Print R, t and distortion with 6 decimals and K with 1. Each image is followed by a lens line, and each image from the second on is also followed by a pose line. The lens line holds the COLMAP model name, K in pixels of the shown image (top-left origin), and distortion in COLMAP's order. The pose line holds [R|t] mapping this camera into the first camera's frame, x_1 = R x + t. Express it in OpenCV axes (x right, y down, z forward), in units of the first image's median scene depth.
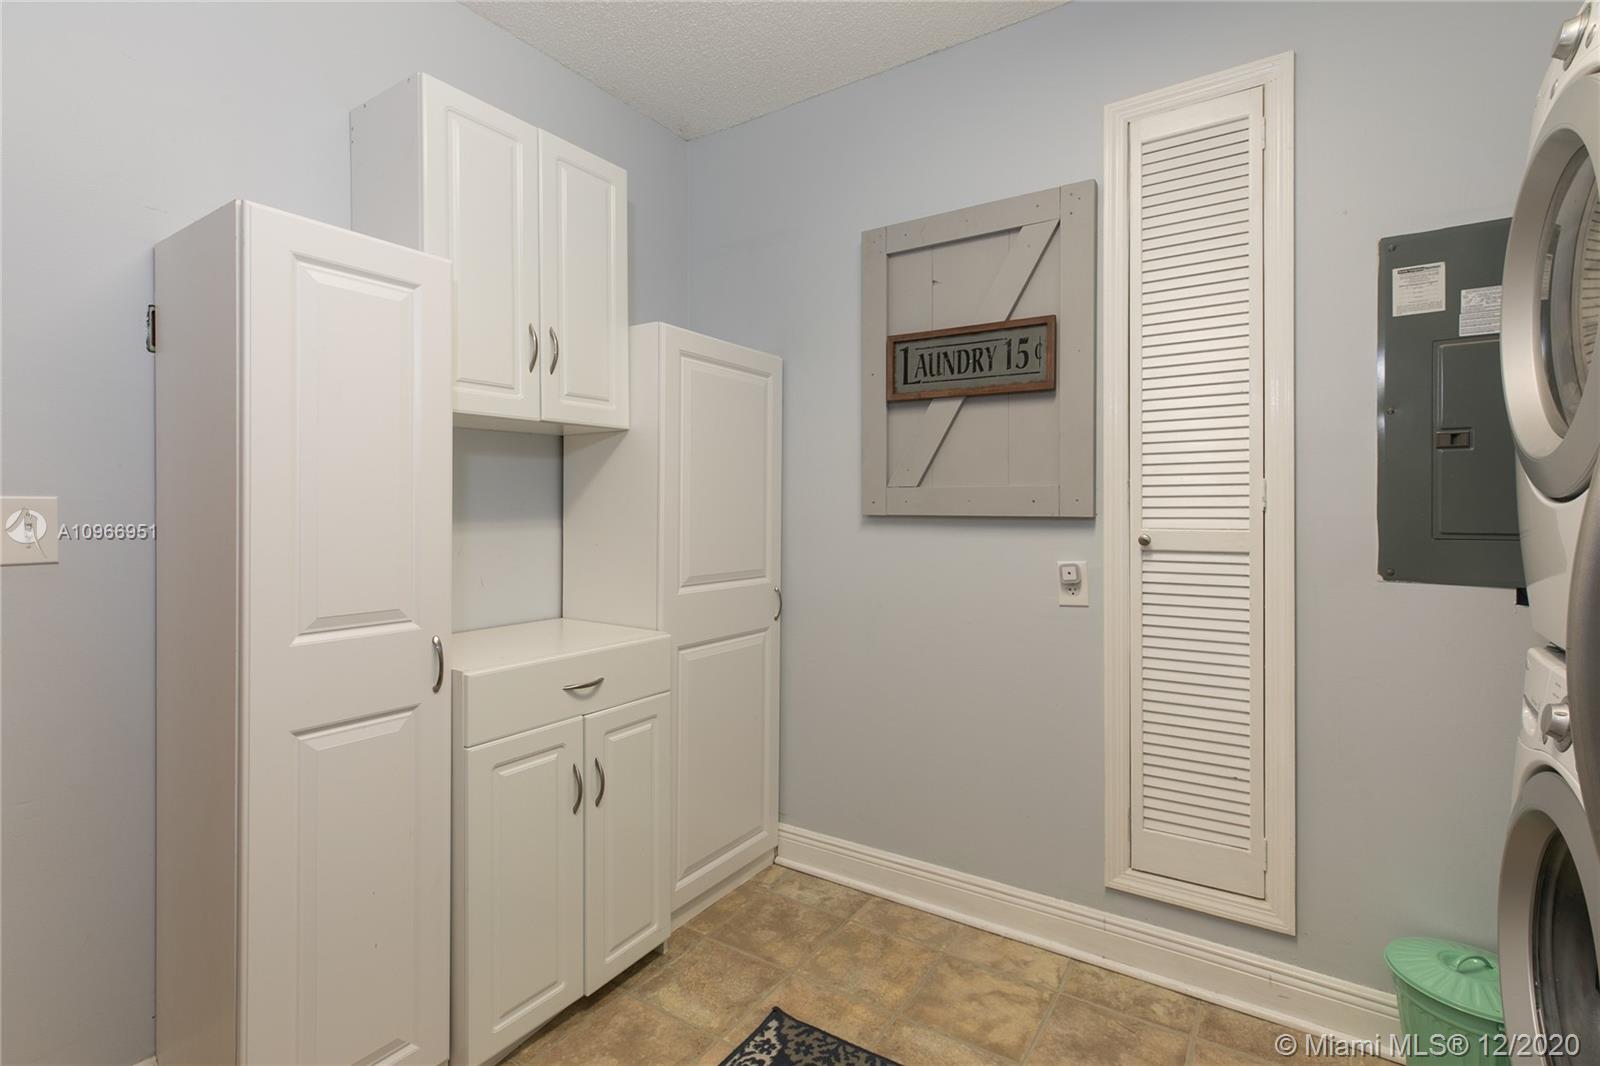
lens RADIAL K [[725.2, 0, 795.3], [0, 725.2, 530.8], [0, 0, 1]] dist [0.002491, 0.000097]
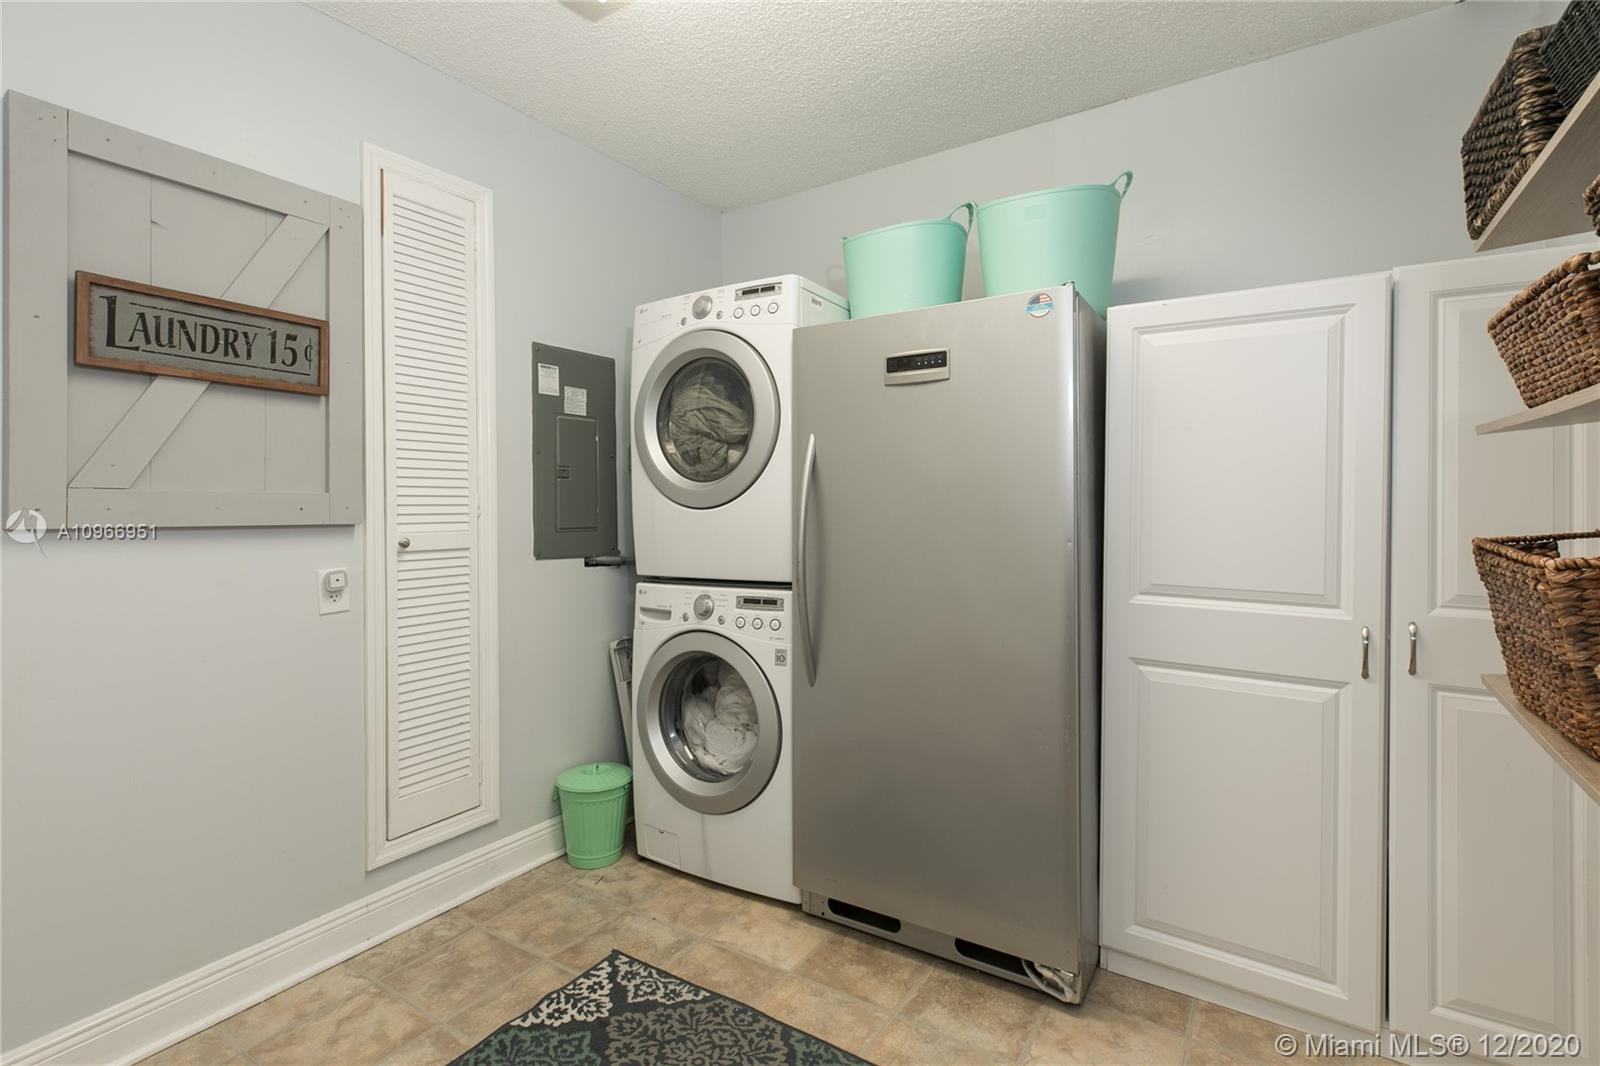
lens RADIAL K [[725.2, 0, 795.3], [0, 725.2, 530.8], [0, 0, 1]] dist [0.002491, 0.000097]
pose [[0.018405, -0.029374, 0.999399, -0.615870], [0.037529, 0.998884, 0.028667, -0.015000], [-0.999126, 0.036979, 0.019487, 0.340593]]
